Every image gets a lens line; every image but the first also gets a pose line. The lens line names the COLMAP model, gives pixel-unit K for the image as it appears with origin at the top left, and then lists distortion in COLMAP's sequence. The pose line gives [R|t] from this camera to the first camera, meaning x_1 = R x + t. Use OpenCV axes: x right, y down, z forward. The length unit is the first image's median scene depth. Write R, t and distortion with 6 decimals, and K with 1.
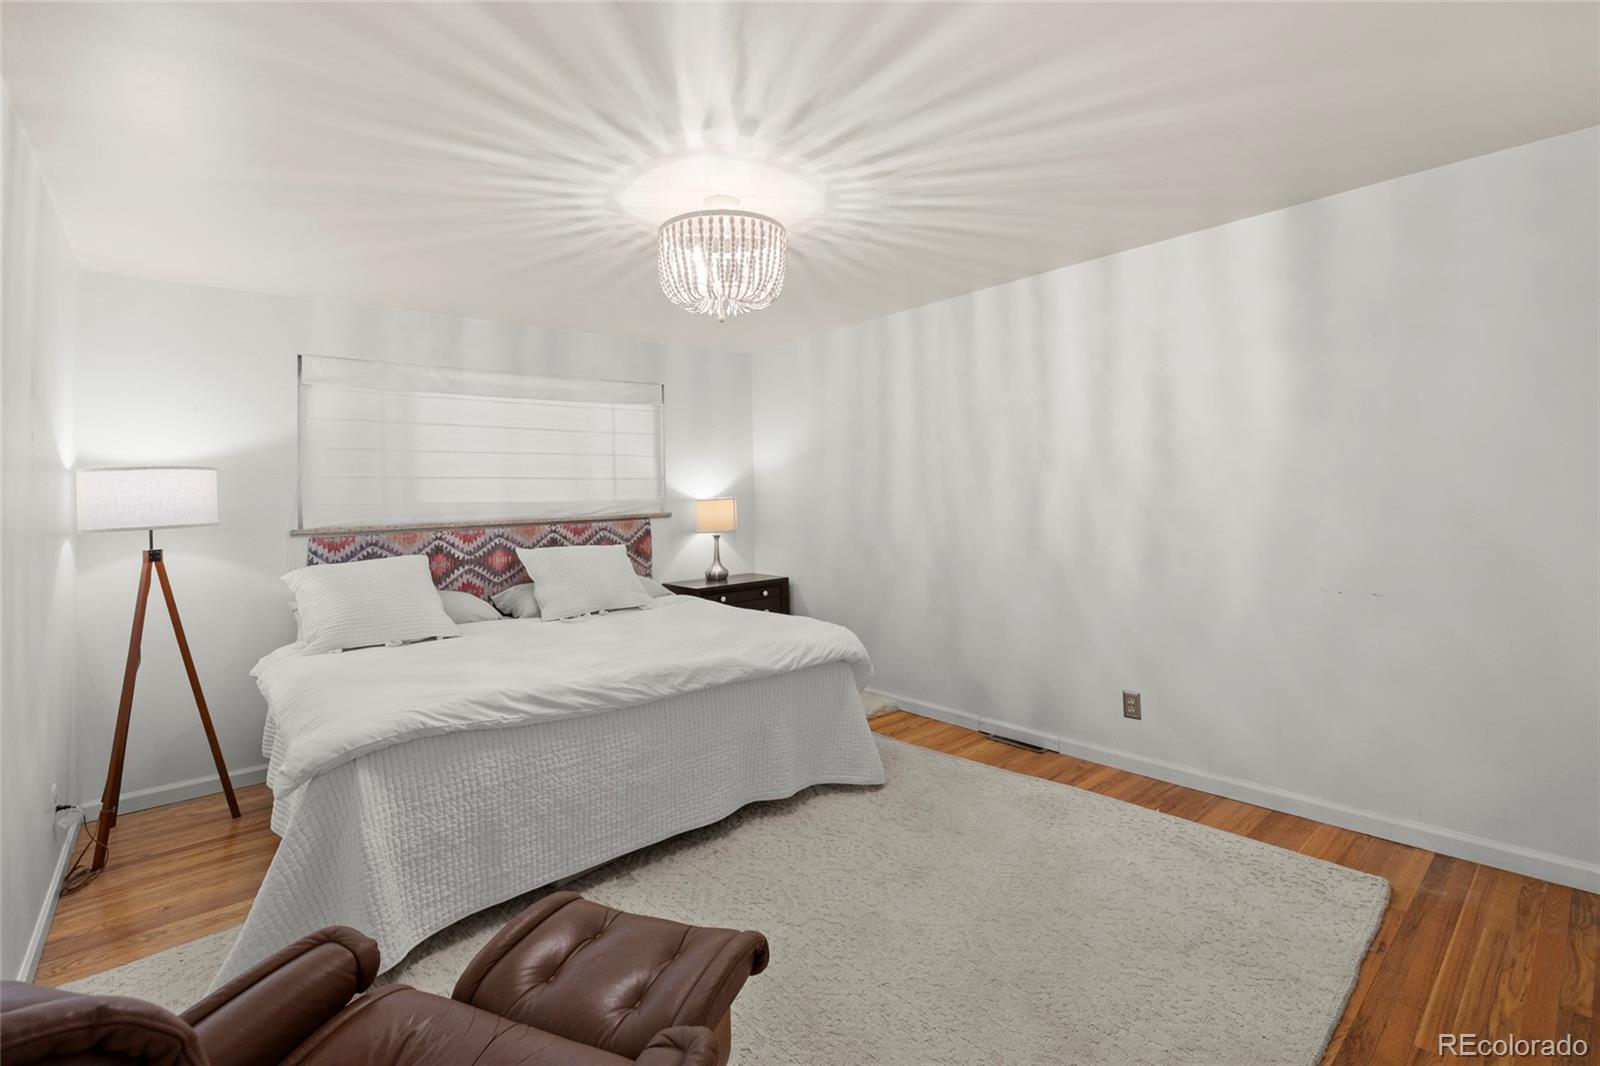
lens RADIAL K [[690.3, 0, 797.4], [0, 690.3, 450.7], [0, 0, 1]] dist [-0.001353, 0.000058]
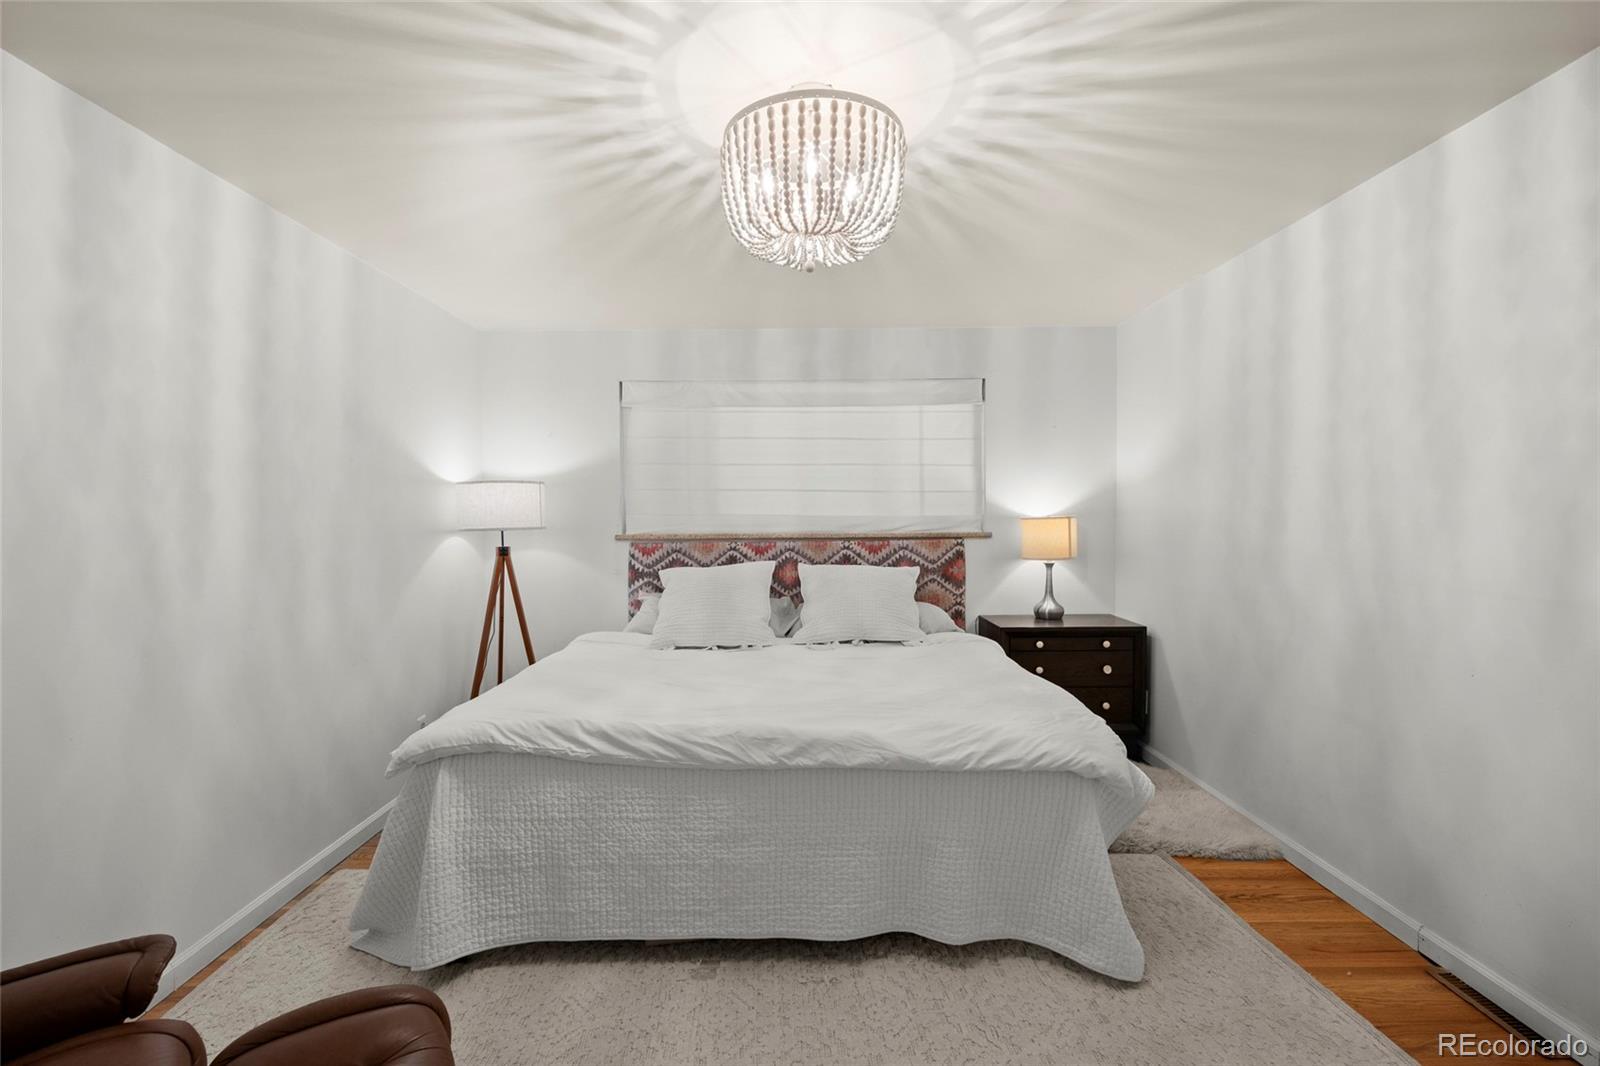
lens RADIAL K [[691.5, 0, 795.4], [0, 691.5, 512.3], [0, 0, 1]] dist [-0.005985, 0.001013]
pose [[0.772393, 0.021974, -0.634765, 0.286859], [0.023023, 0.997776, 0.062555, 0.013652], [0.634728, -0.062931, 0.770169, 0.368718]]
